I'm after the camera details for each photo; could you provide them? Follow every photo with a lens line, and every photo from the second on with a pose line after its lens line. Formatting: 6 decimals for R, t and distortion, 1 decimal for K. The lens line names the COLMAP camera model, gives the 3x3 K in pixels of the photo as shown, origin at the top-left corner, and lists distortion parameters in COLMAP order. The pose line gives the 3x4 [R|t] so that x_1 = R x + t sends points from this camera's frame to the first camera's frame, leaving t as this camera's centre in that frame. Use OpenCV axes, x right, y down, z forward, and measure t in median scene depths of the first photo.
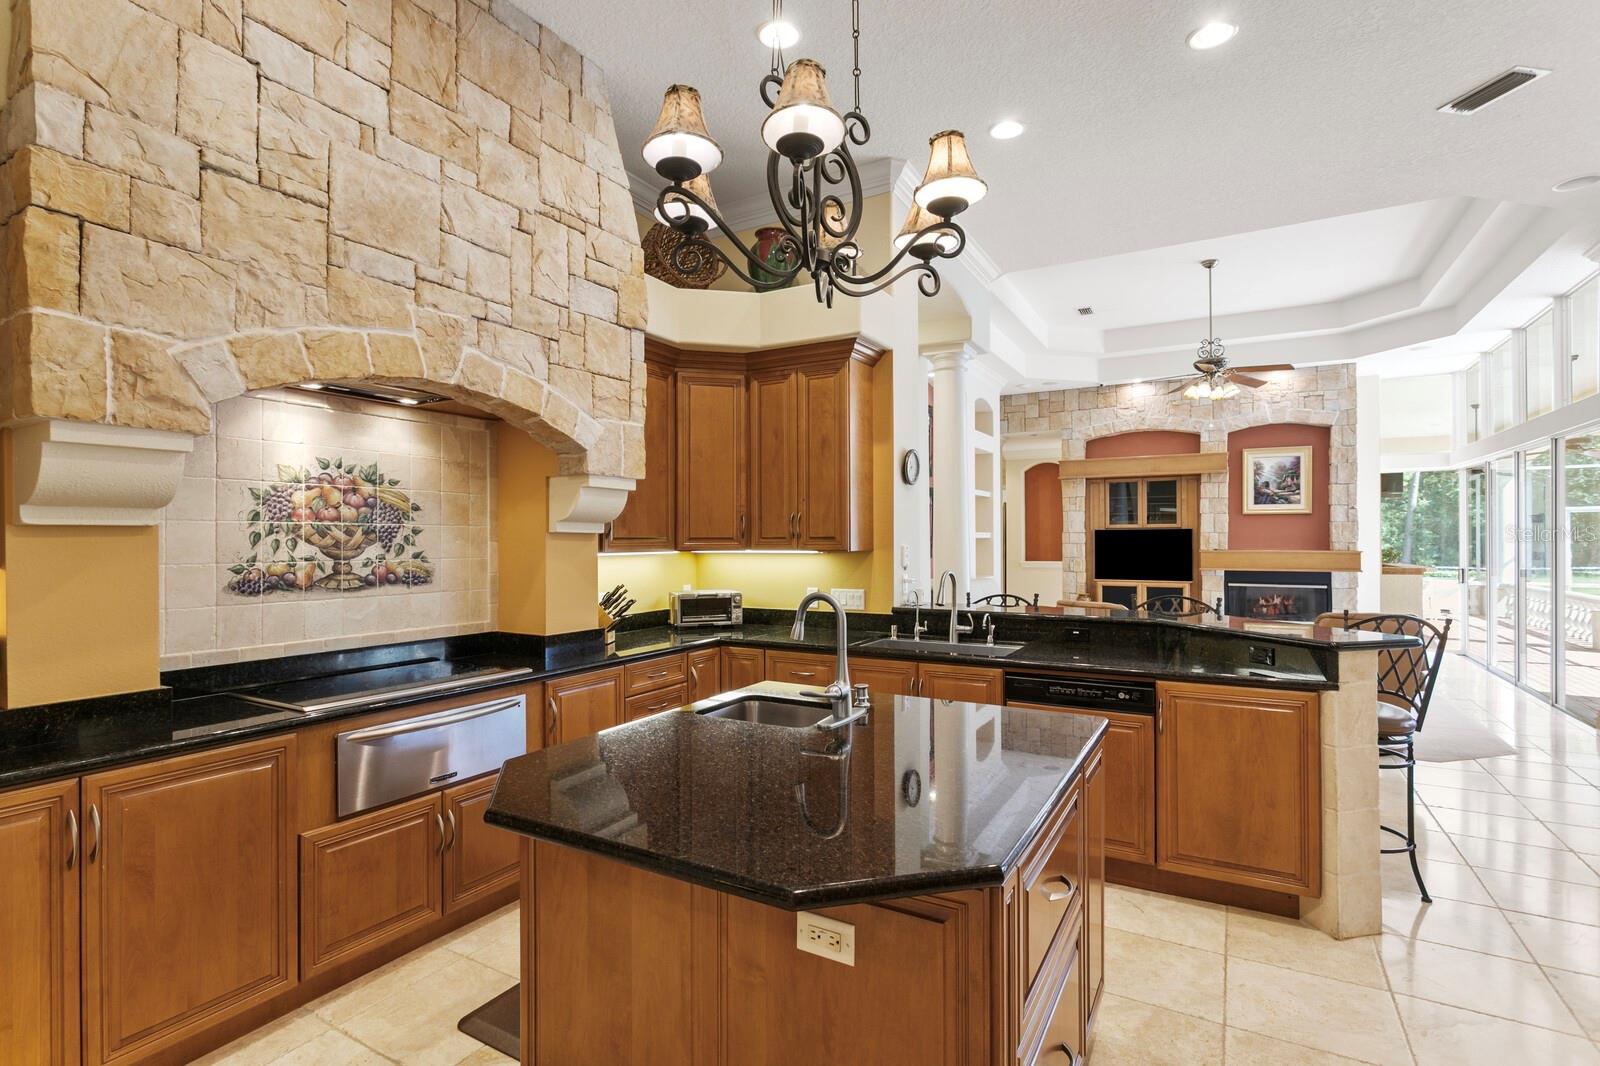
lens RADIAL K [[764.0, 0, 793.3], [0, 764.0, 533.1], [0, 0, 1]] dist [0.005111, 0.000495]
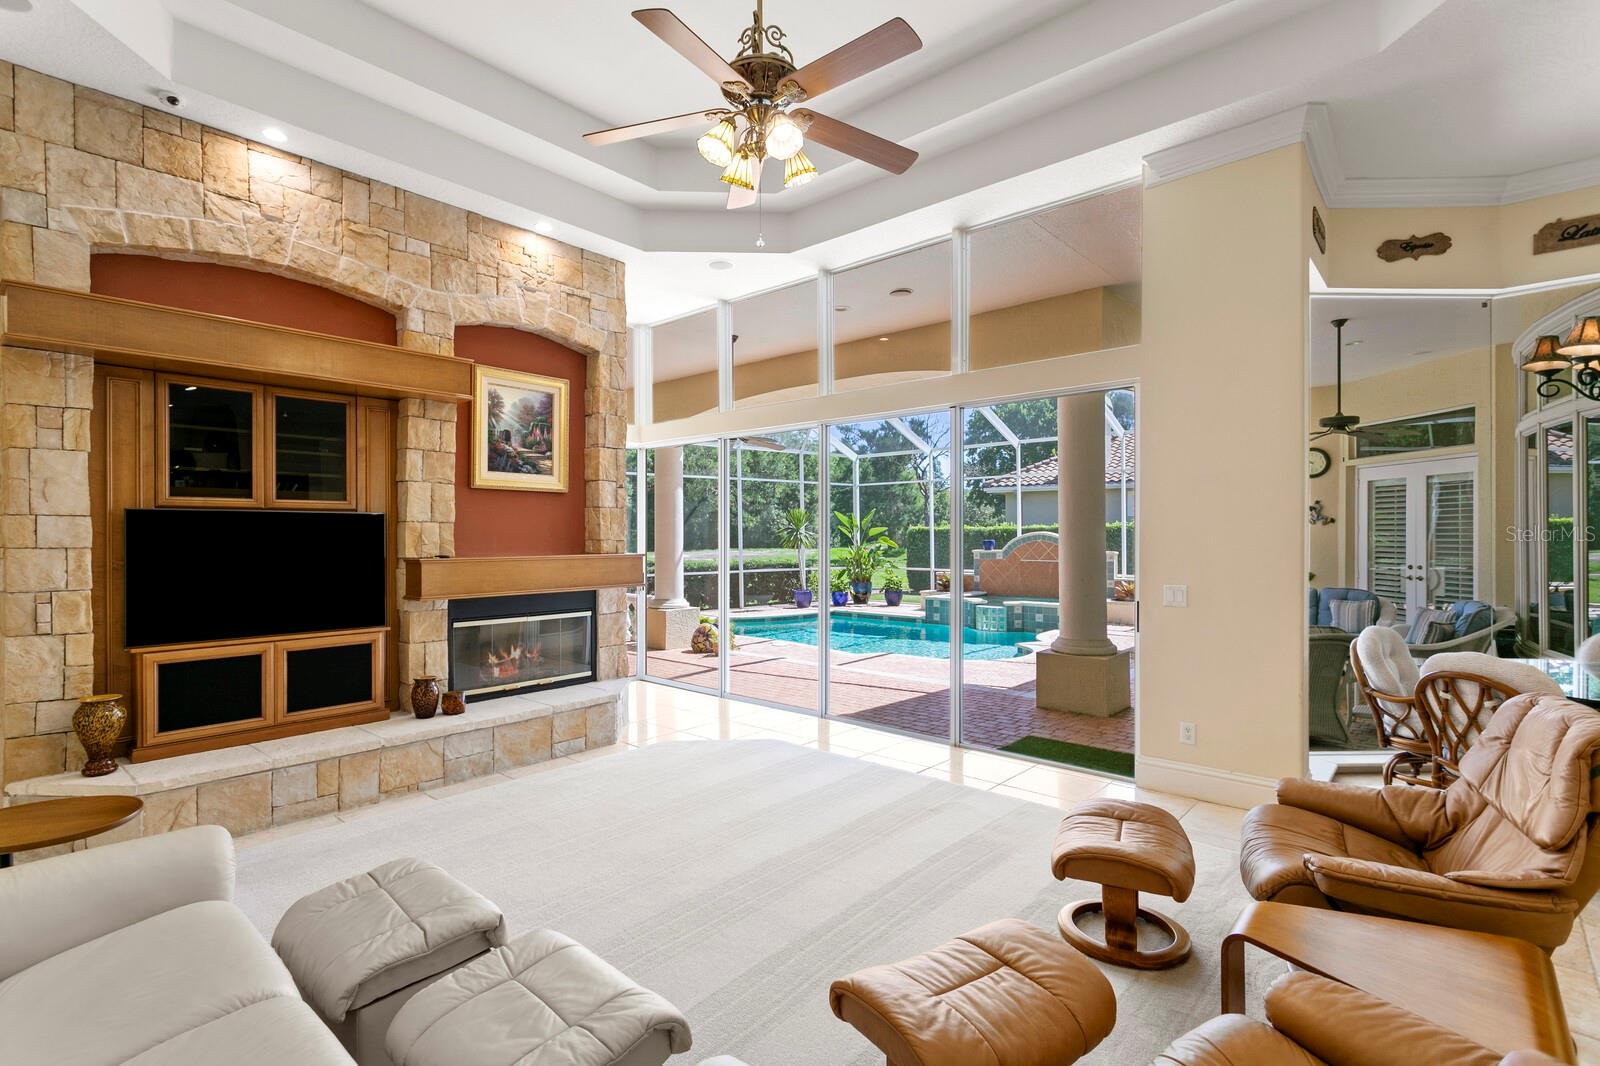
lens RADIAL K [[761.8, 0, 774.5], [0, 761.8, 537.5], [0, 0, 1]] dist [-0.002183, 0.001063]
pose [[0.204034, -0.000029, 0.978964, 0.127994], [-0.004025, 0.999992, 0.000869, 0.008303], [-0.978956, -0.004118, 0.204032, 0.728639]]
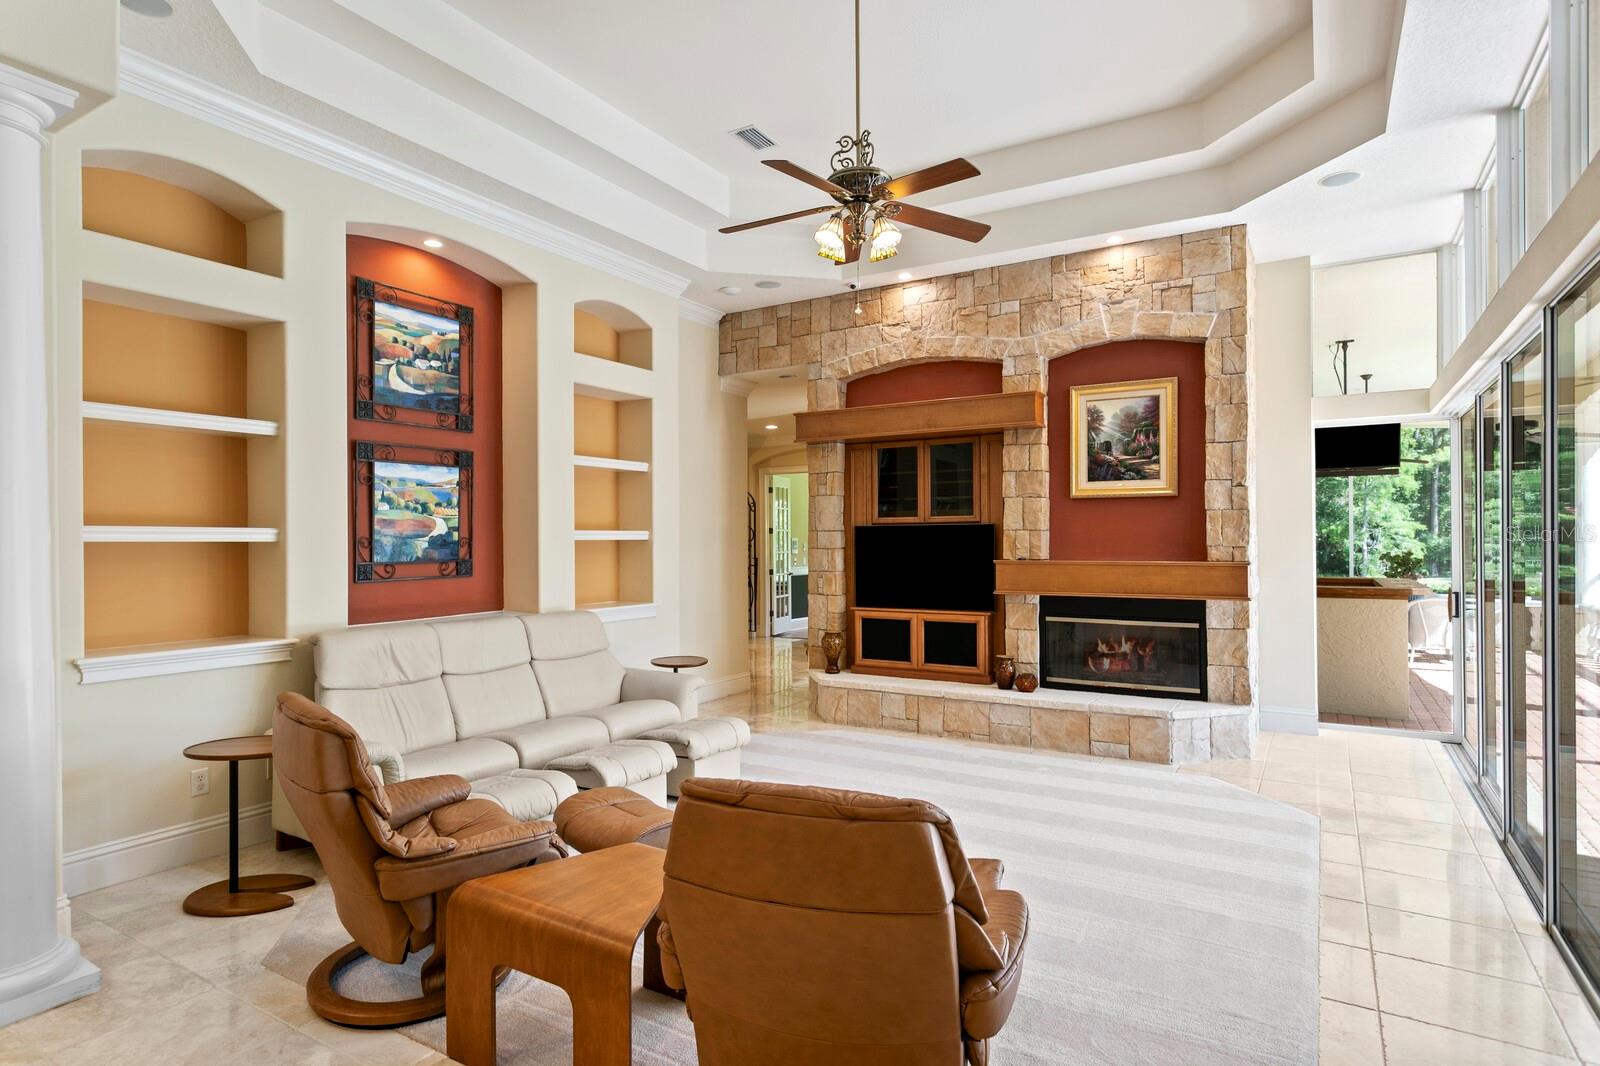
lens RADIAL K [[867.3, 0, 772.0], [0, 867.3, 537.8], [0, 0, 1]] dist [-0.001340, 0.000448]
pose [[0.999293, -0.002315, -0.037514, 0.405509], [0.002424, 0.999993, 0.002845, 0.002977], [0.037507, -0.002934, 0.999292, 0.349960]]
